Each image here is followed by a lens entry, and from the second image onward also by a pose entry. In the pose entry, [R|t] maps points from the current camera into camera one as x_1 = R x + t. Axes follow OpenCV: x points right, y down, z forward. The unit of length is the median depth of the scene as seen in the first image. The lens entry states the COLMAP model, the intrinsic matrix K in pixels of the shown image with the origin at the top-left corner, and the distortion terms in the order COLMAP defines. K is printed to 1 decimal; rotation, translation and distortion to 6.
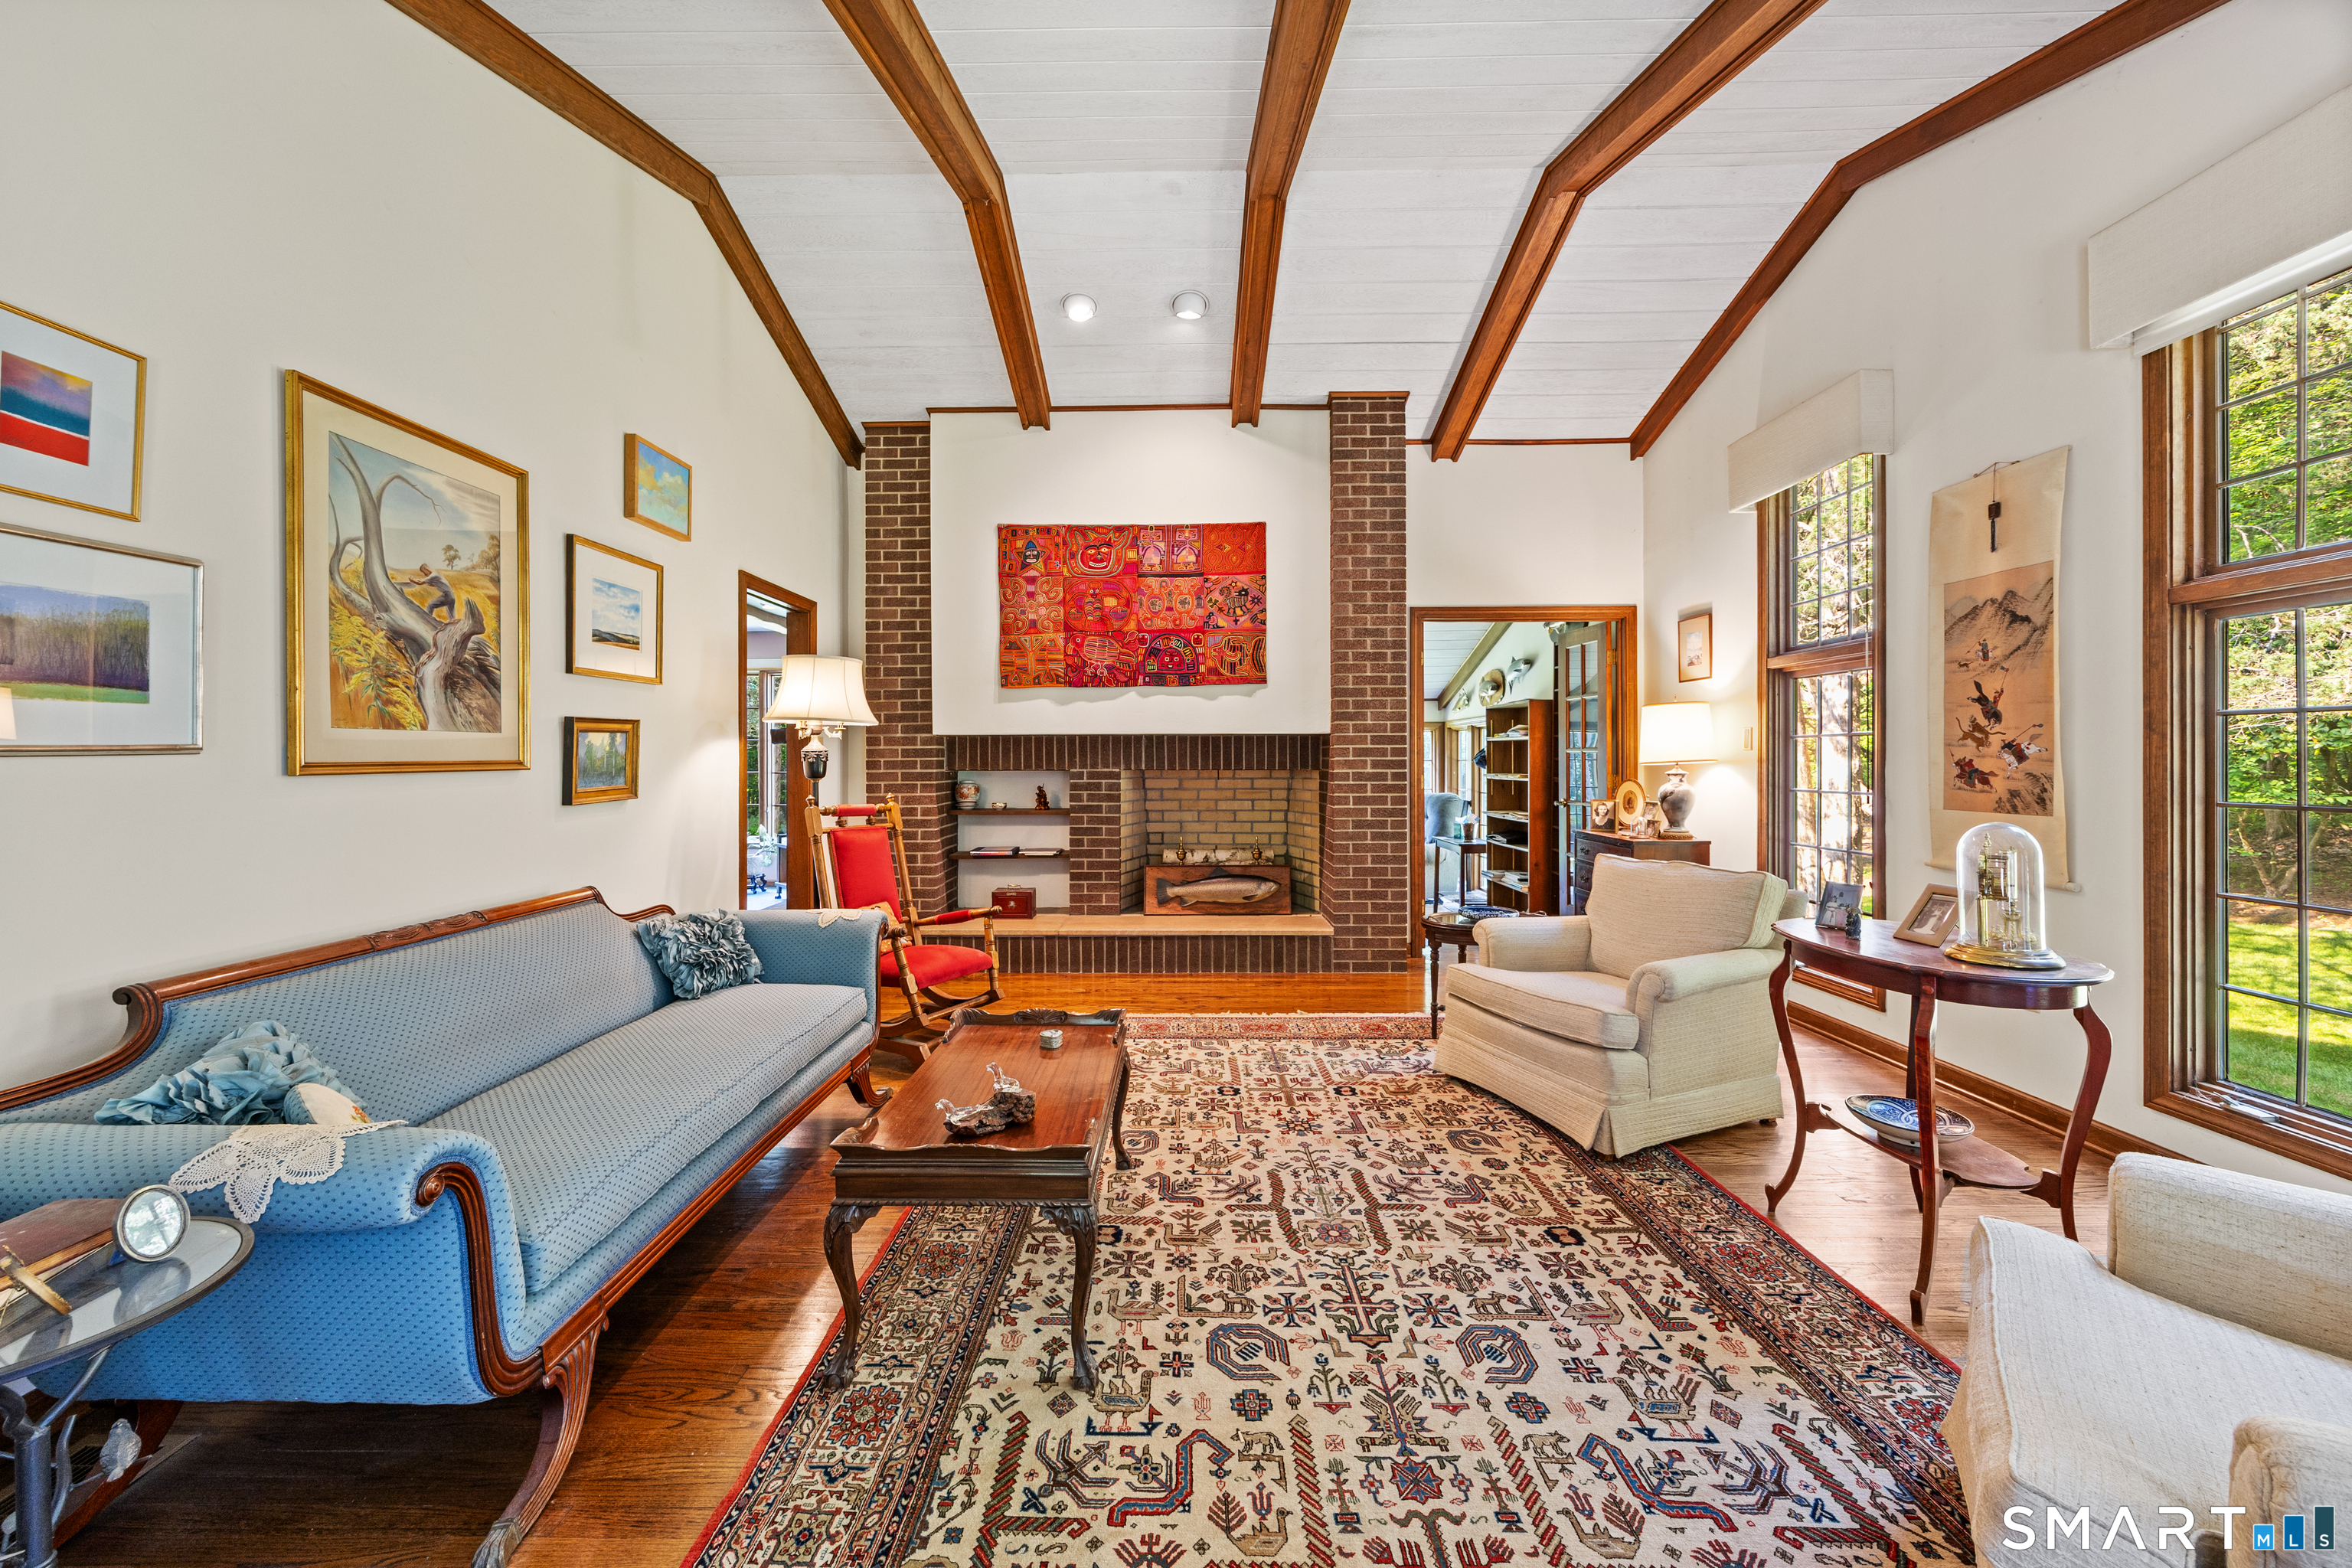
lens RADIAL K [[913.6, 0, 1171.9], [0, 913.6, 758.1], [0, 0, 1]] dist [0.000572, 0.000200]
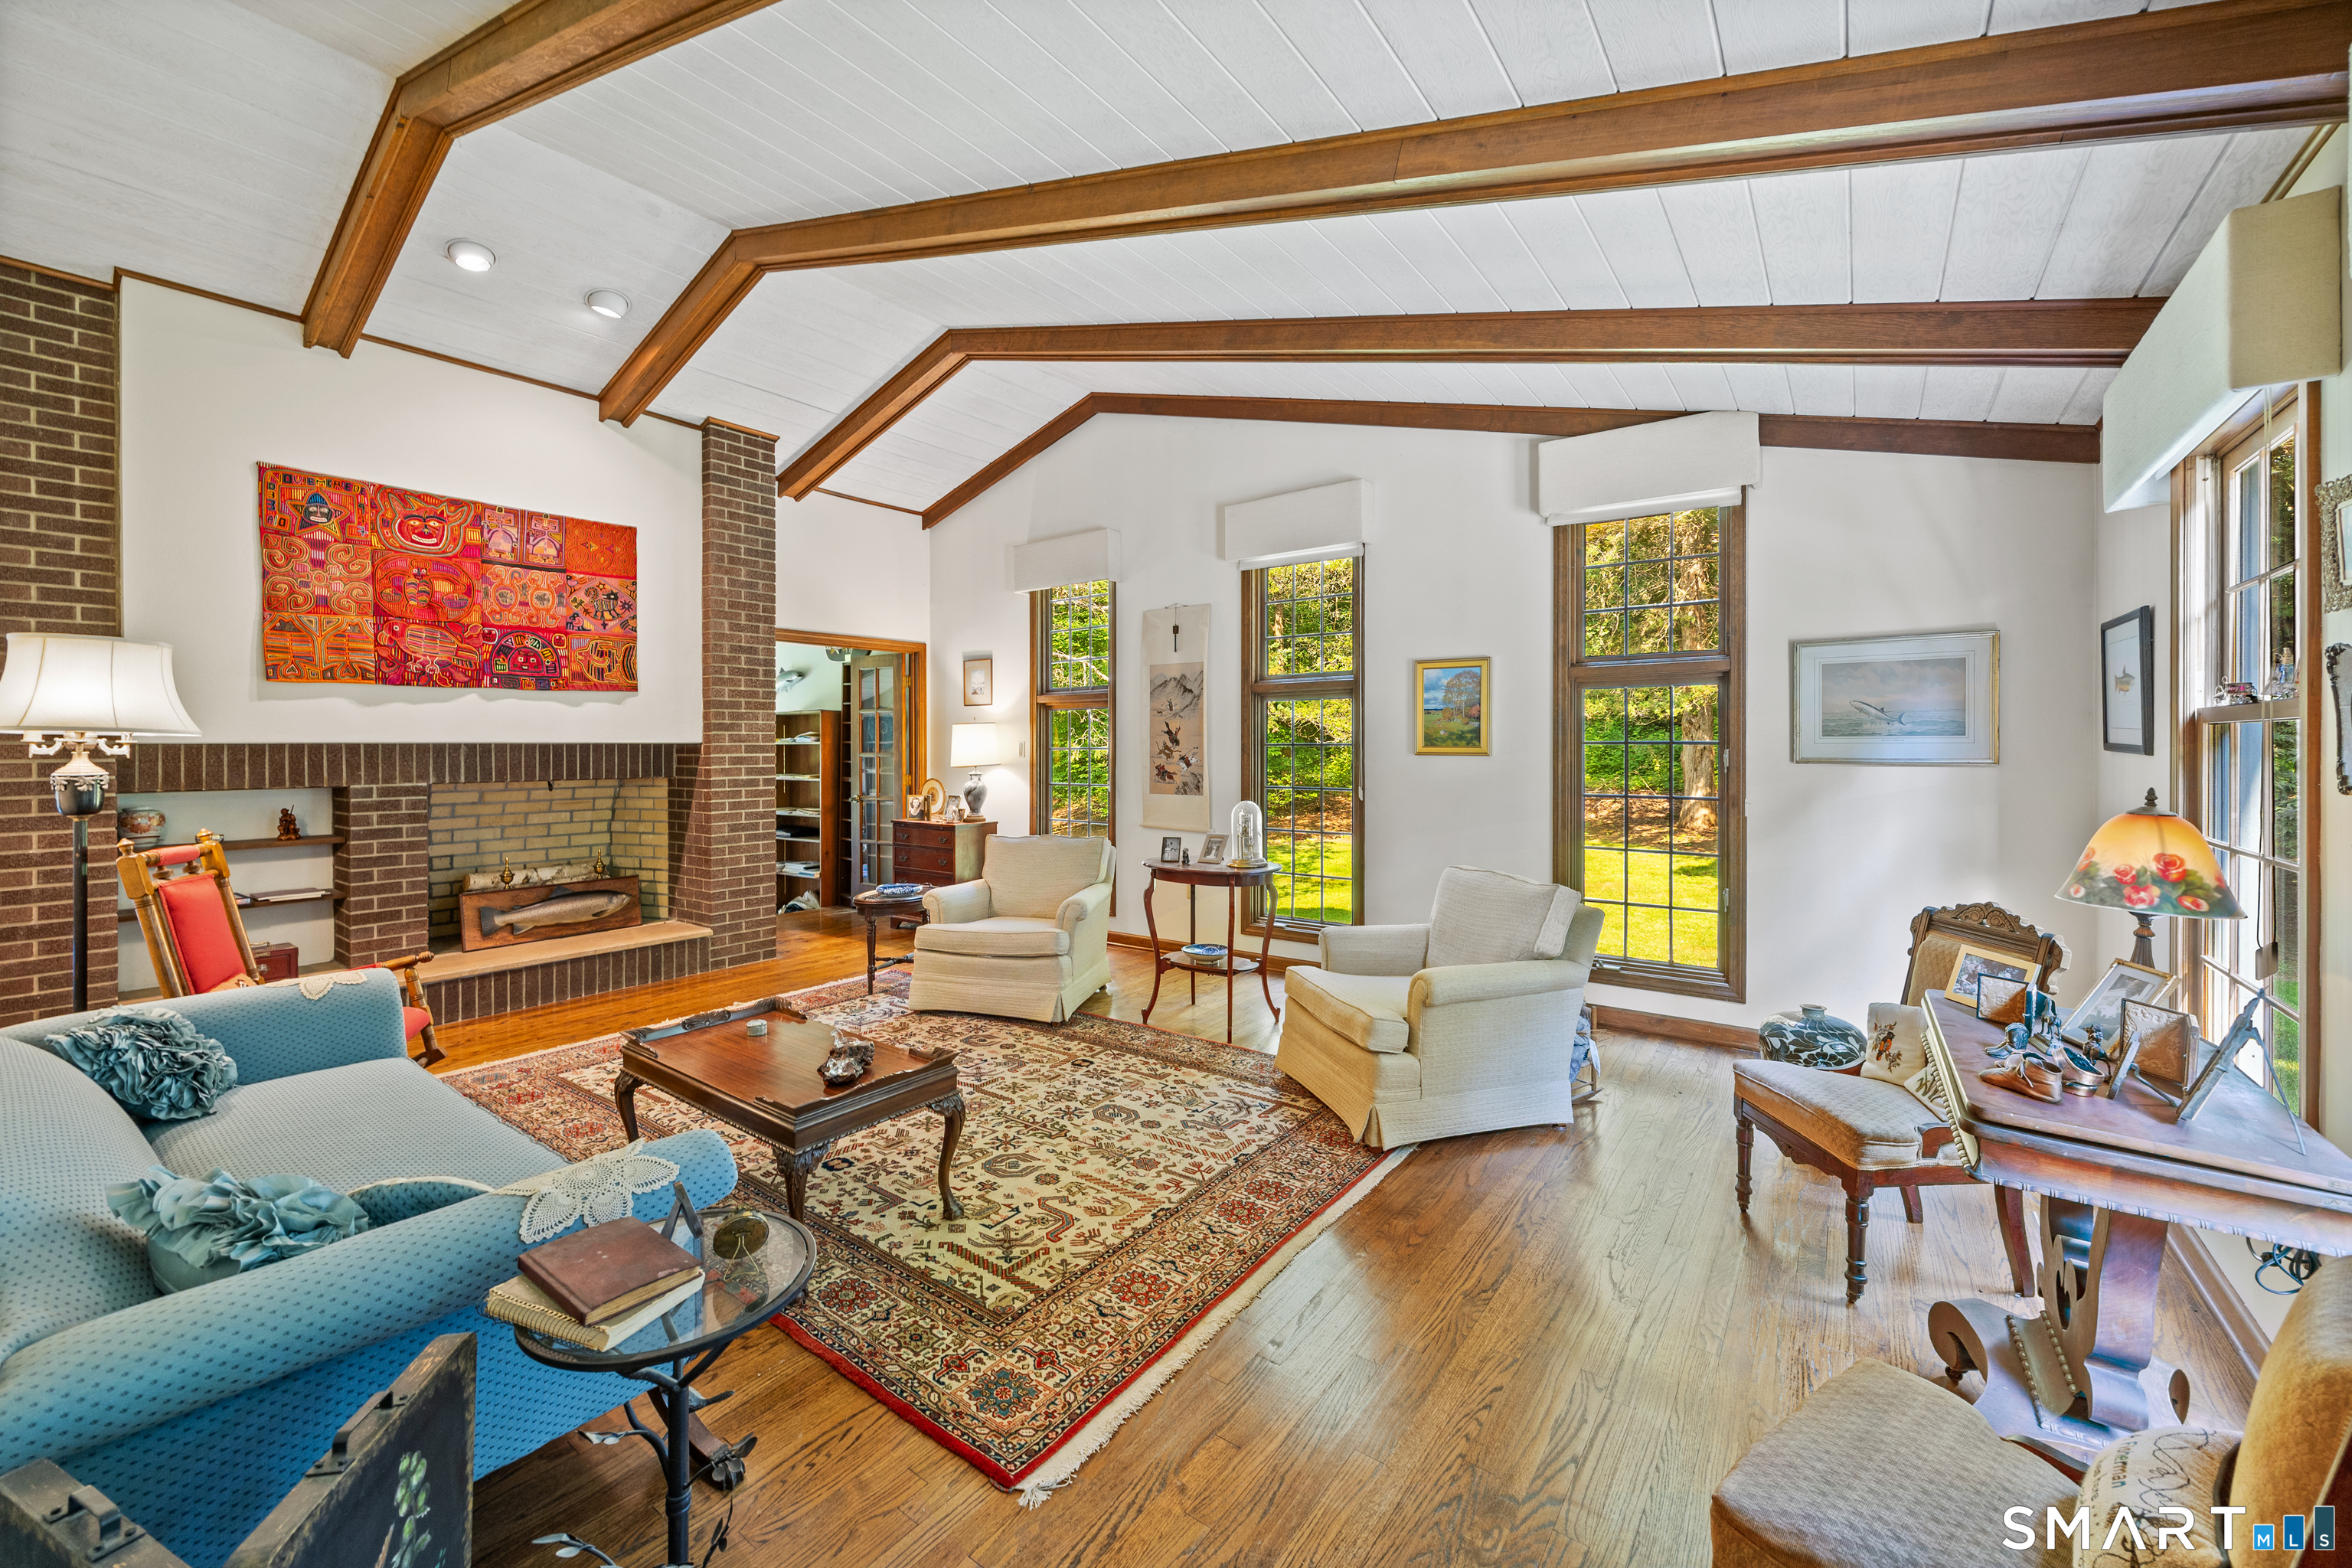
lens RADIAL K [[913.6, 0, 1171.9], [0, 913.6, 758.1], [0, 0, 1]] dist [0.000572, 0.000200]
pose [[0.591074, -0.010317, 0.806551, -0.355335], [0.001400, 0.999930, 0.011765, -0.021344], [-0.806616, -0.005825, 0.591047, -0.046442]]
